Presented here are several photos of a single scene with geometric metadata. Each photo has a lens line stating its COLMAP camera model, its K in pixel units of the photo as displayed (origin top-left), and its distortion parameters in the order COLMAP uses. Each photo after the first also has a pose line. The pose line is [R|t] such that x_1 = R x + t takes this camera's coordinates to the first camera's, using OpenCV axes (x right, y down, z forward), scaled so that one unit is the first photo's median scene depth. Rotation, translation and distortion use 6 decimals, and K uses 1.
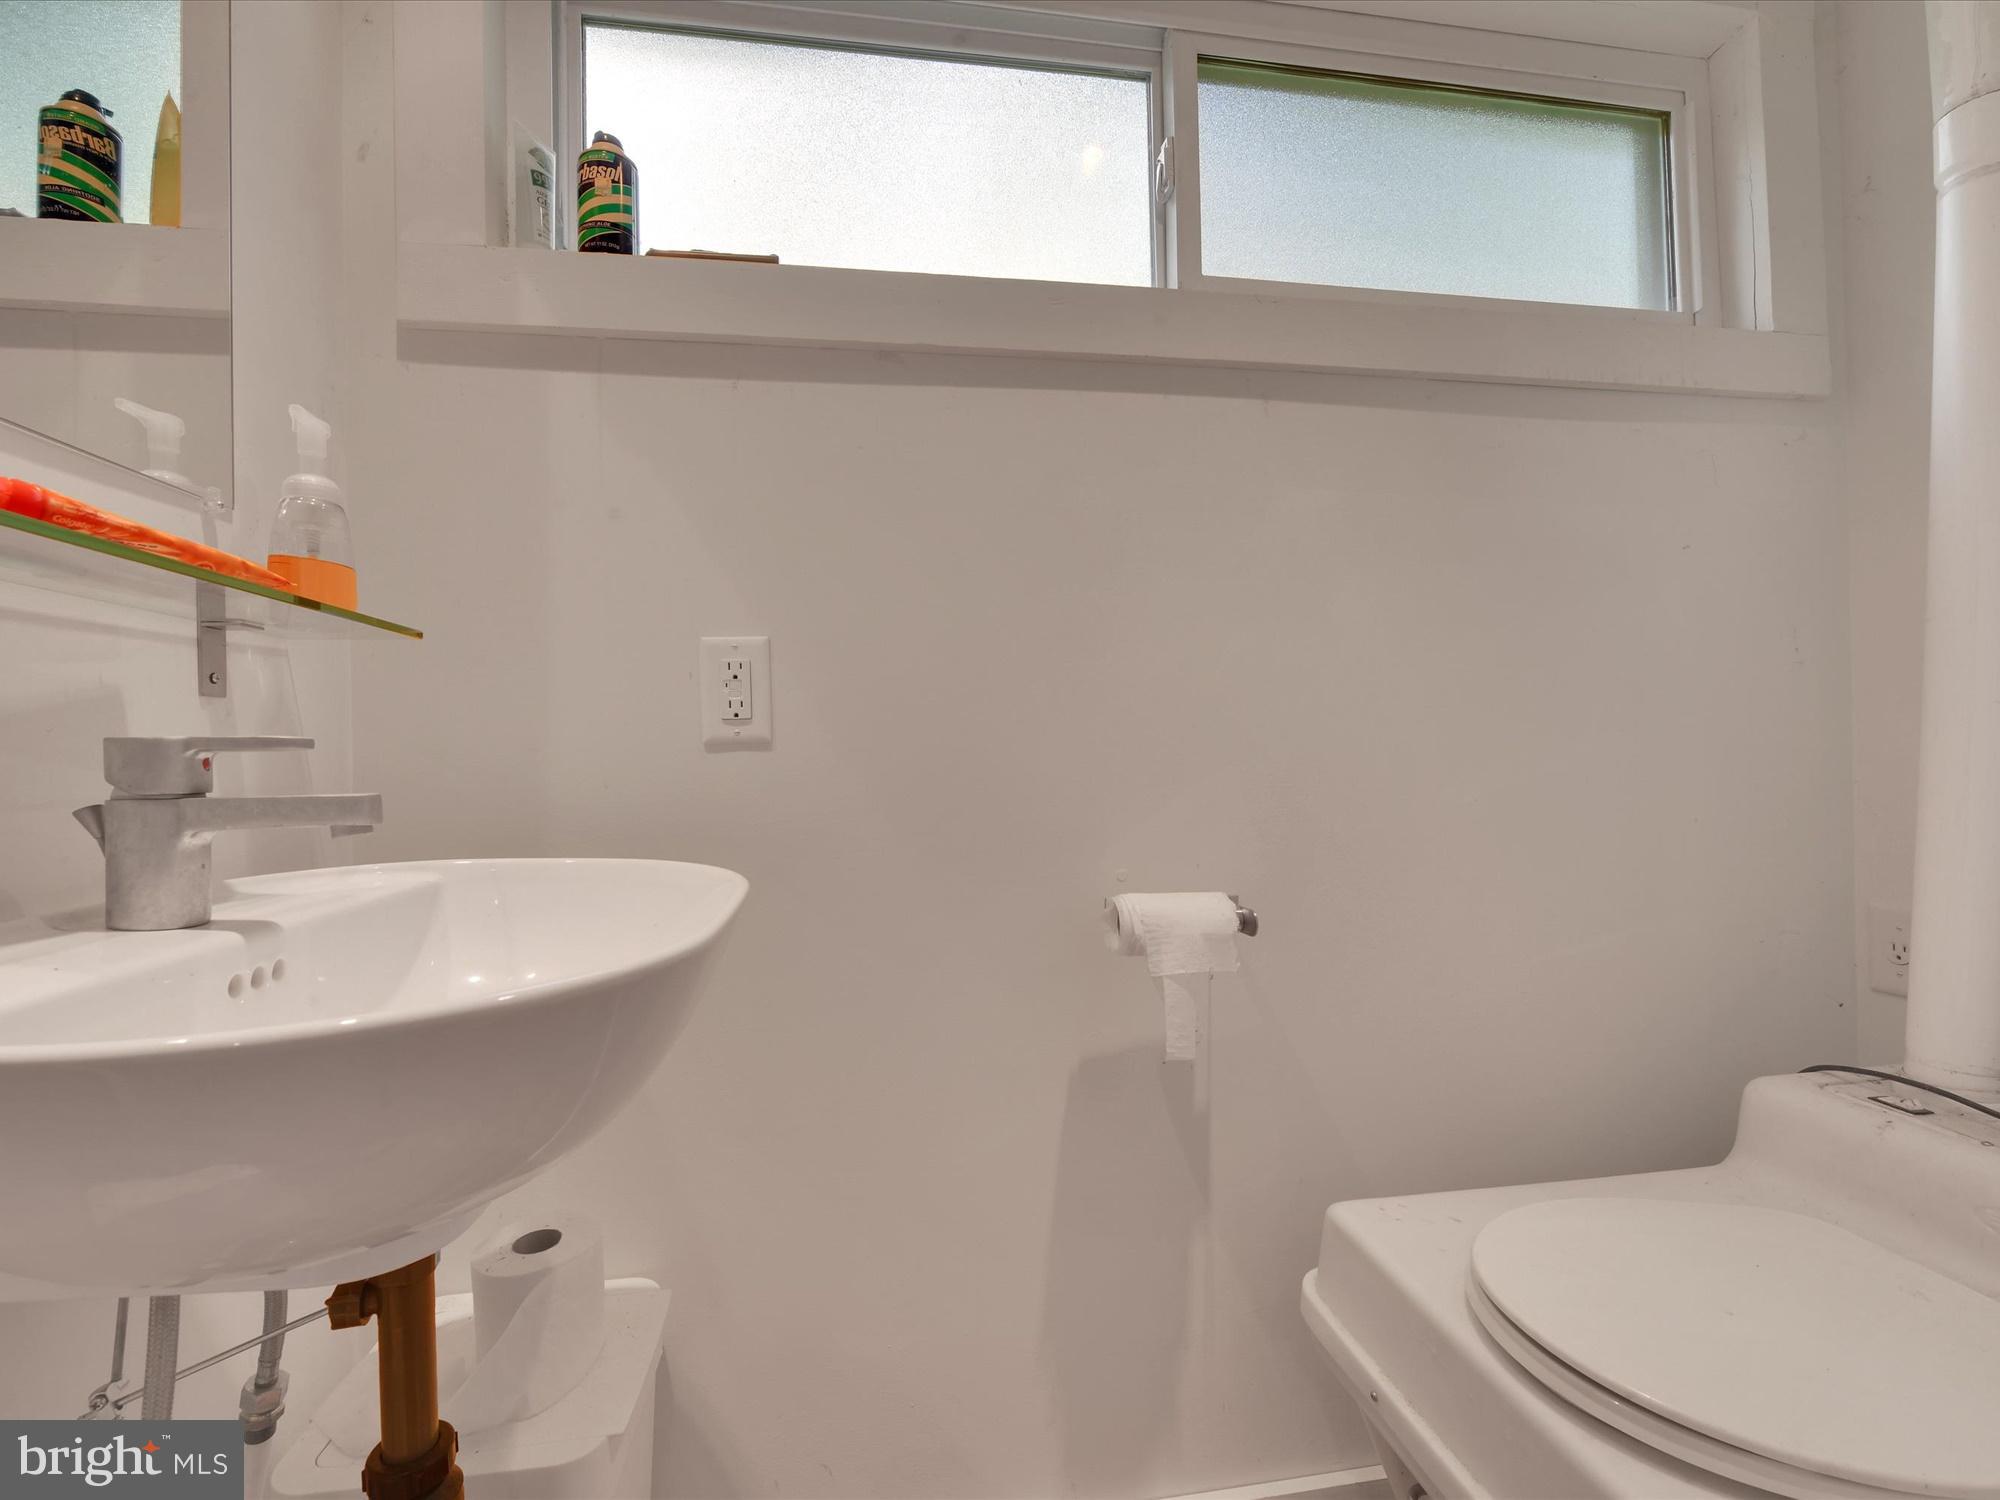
lens RADIAL K [[893.7, 0, 1000.5], [0, 893.7, 746.6], [0, 0, 1]] dist [-0.008450, -0.000750]
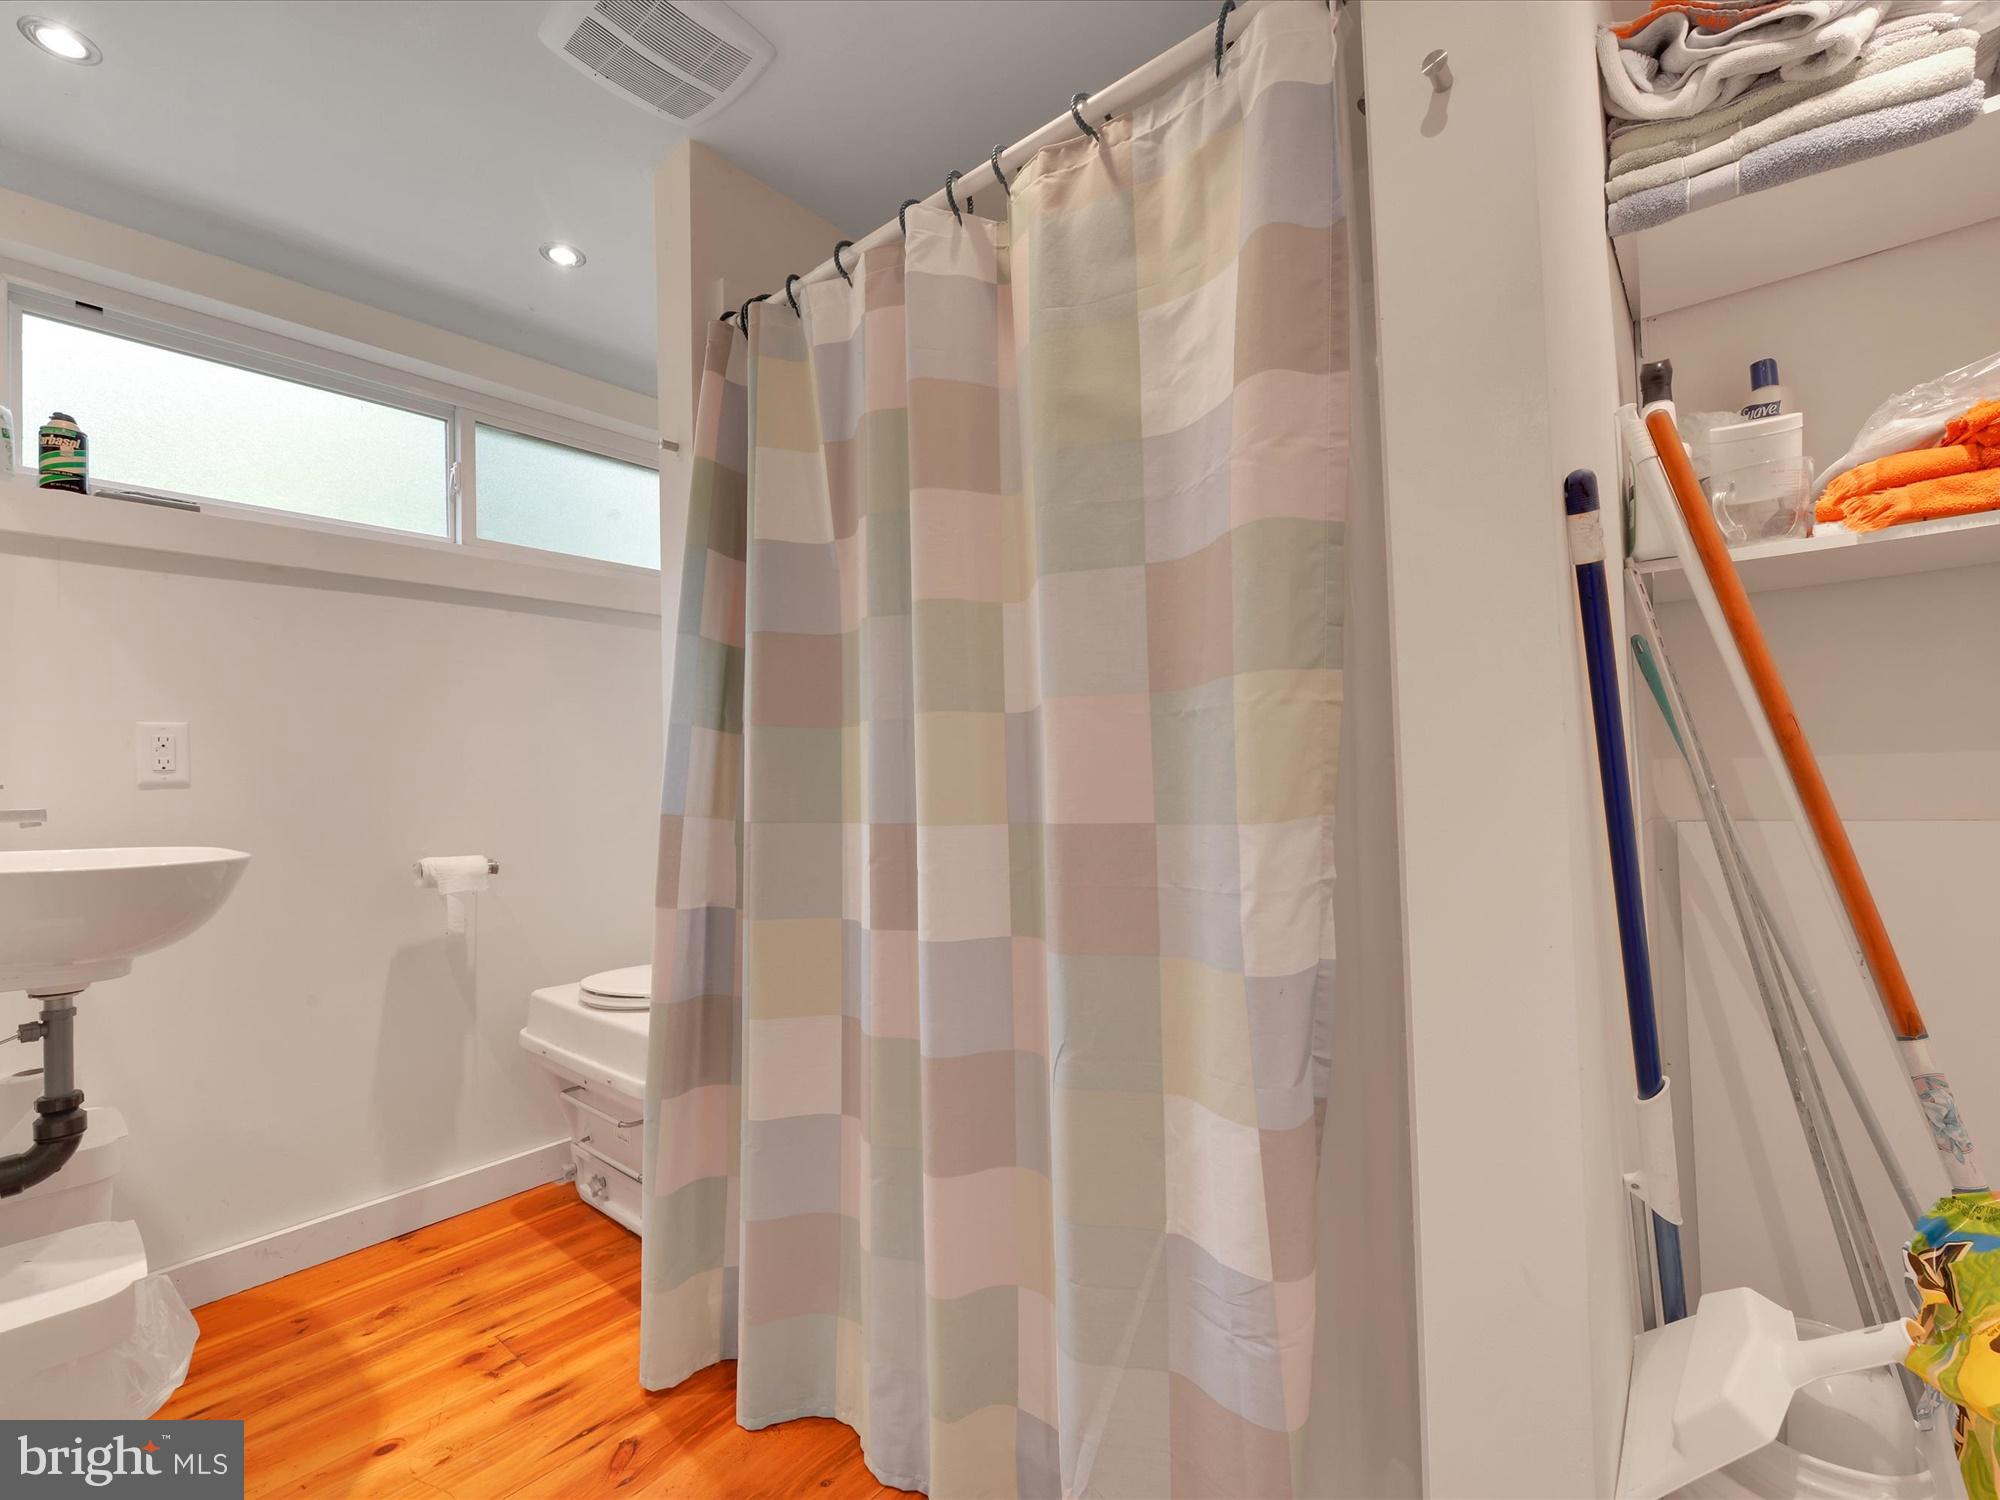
lens RADIAL K [[893.7, 0, 998.0], [0, 893.7, 759.5], [0, 0, 1]] dist [-0.008450, -0.000750]
pose [[0.762507, 0.010604, 0.646894, -0.175244], [0.004098, 0.999766, -0.021220, -0.008695], [-0.646968, 0.018831, 0.762285, -1.347832]]
